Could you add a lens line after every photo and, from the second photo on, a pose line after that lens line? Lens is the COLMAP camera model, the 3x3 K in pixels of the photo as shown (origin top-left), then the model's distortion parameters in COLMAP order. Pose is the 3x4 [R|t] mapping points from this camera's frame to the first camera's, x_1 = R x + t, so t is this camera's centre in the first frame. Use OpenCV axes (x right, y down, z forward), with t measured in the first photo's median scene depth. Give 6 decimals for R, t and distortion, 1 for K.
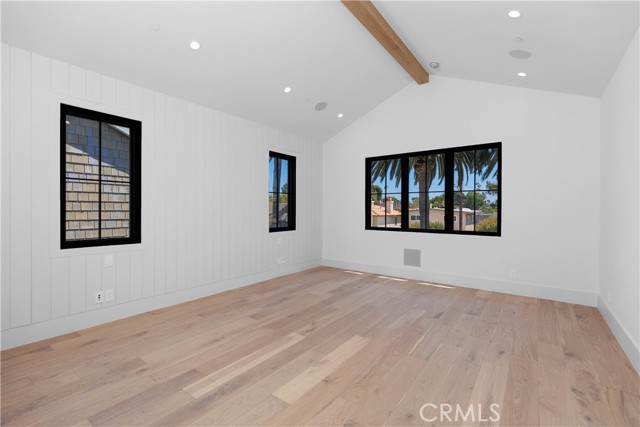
lens RADIAL K [[287.2, 0, 324.1], [0, 287.2, 211.3], [0, 0, 1]] dist [0.002189, -0.000172]
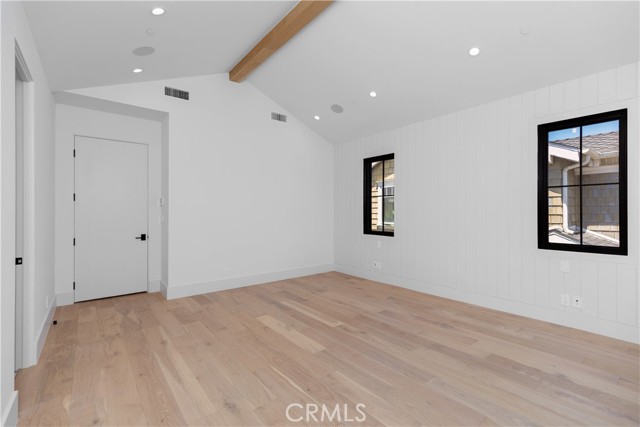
lens RADIAL K [[287.2, 0, 324.1], [0, 287.2, 211.3], [0, 0, 1]] dist [0.002189, -0.000172]
pose [[-0.246828, -0.002637, -0.969056, 1.025652], [-0.005278, 0.999985, -0.001377, -0.016408], [0.969045, 0.004774, -0.246839, 1.219534]]
